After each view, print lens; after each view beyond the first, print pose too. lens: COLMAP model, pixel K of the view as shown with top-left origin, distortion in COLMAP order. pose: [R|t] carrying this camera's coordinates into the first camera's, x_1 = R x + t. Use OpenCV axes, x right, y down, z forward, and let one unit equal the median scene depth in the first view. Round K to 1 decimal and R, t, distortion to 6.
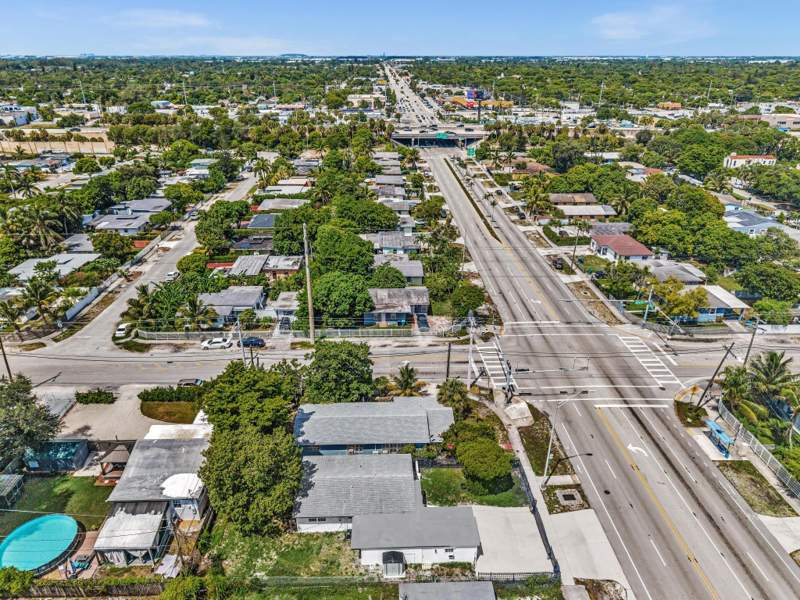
lens RADIAL K [[534.4, 0, 395.0], [0, 534.4, 302.4], [0, 0, 1]] dist [0.036694, -0.035163]
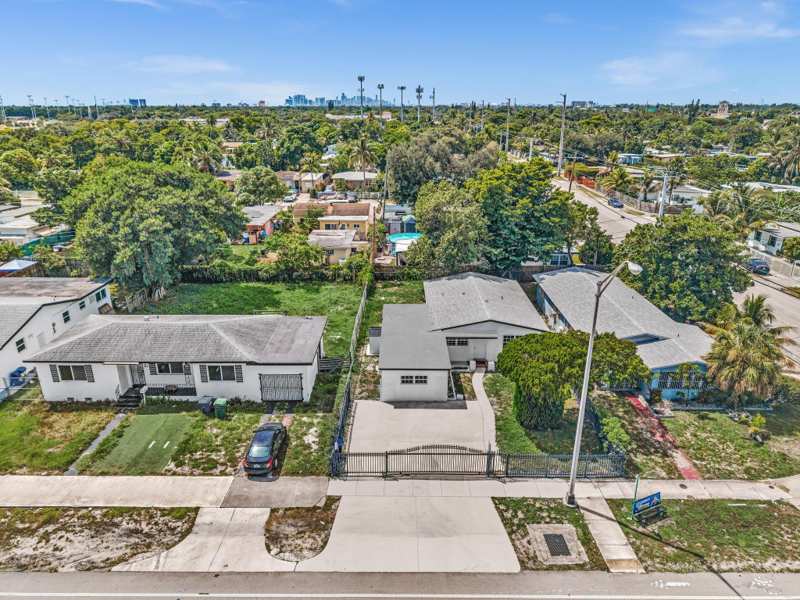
lens RADIAL K [[534.4, 0, 395.0], [0, 534.4, 302.4], [0, 0, 1]] dist [0.036694, -0.035163]
pose [[-0.037514, 0.343431, -0.938428, 0.591108], [-0.419471, 0.846936, 0.326716, 0.113482], [0.906993, 0.405900, 0.112288, 0.700203]]
